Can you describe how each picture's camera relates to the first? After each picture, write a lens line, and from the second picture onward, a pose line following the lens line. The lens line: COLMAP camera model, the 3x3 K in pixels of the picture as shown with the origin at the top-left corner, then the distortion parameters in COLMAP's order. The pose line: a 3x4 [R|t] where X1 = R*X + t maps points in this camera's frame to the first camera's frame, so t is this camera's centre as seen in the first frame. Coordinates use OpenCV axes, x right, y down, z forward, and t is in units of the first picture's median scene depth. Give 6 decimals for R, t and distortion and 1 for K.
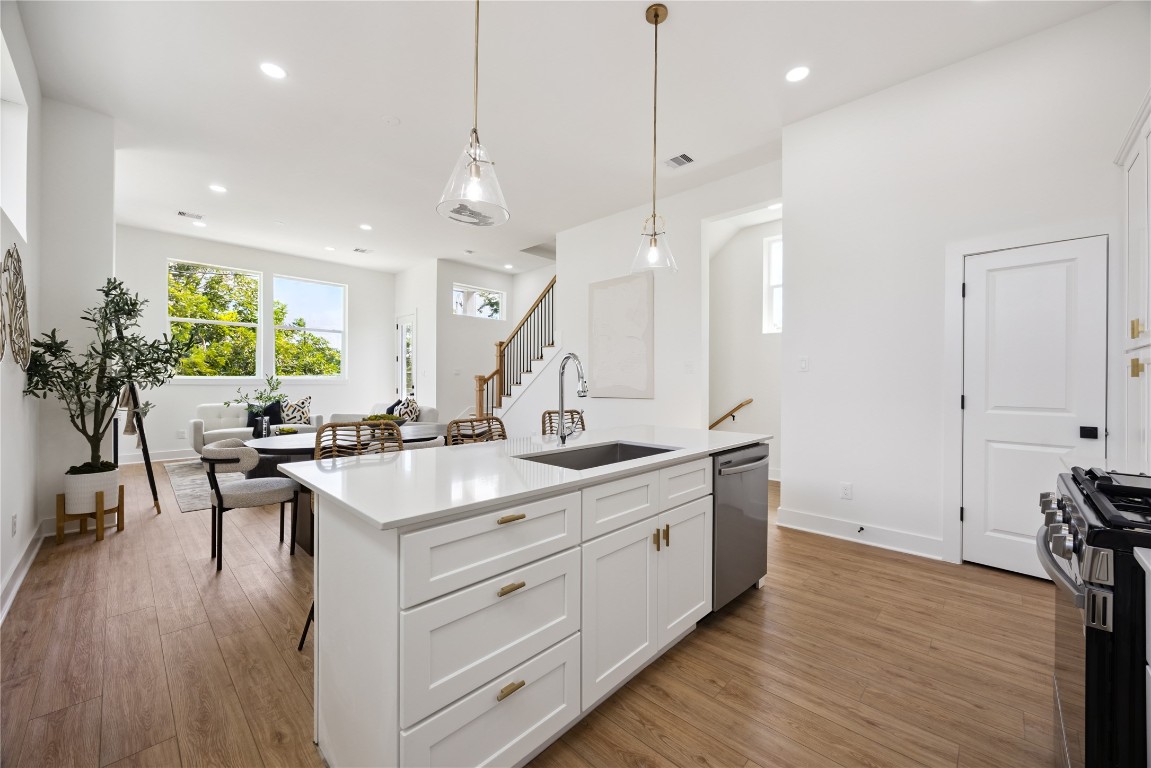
lens RADIAL K [[444.2, 0, 581.4], [0, 444.2, 389.1], [0, 0, 1]] dist [0.002779, 0.000114]
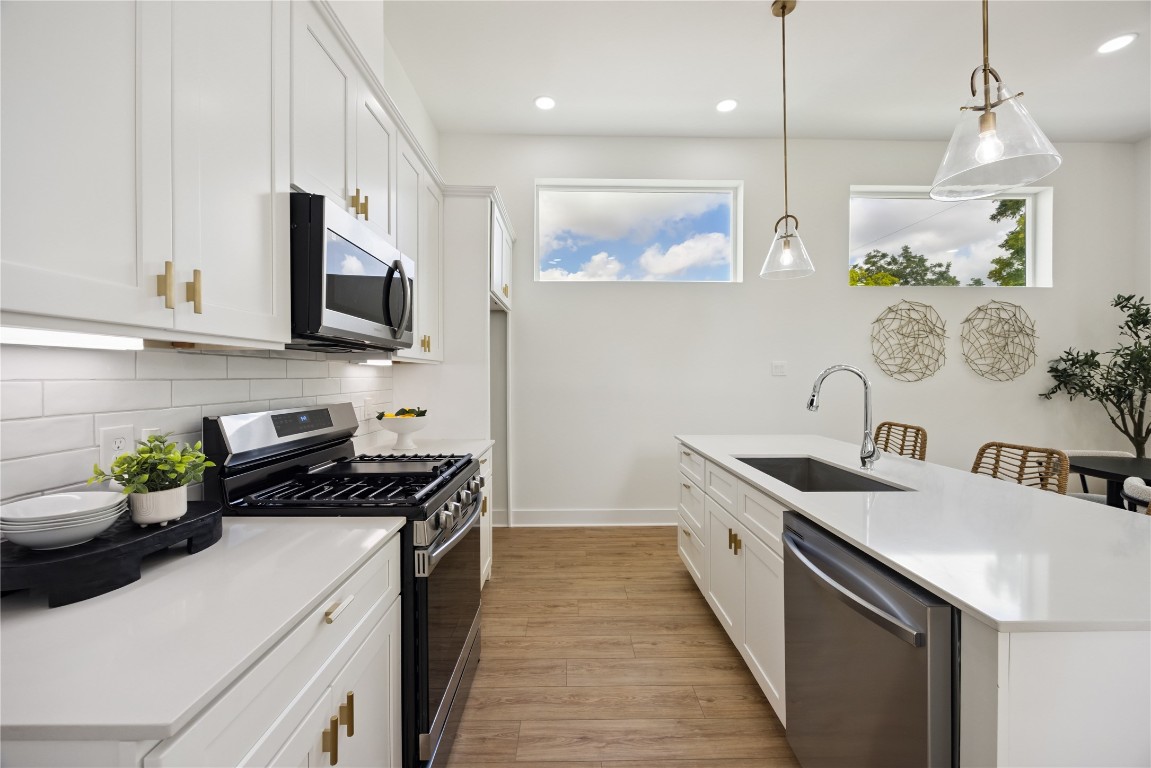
lens RADIAL K [[444.2, 0, 578.0], [0, 444.2, 378.7], [0, 0, 1]] dist [0.002779, 0.000114]
pose [[-0.712934, -0.001139, -0.701230, 1.254811], [-0.011977, 0.999873, 0.010553, -0.069782], [0.701129, 0.015922, -0.712857, 1.556346]]
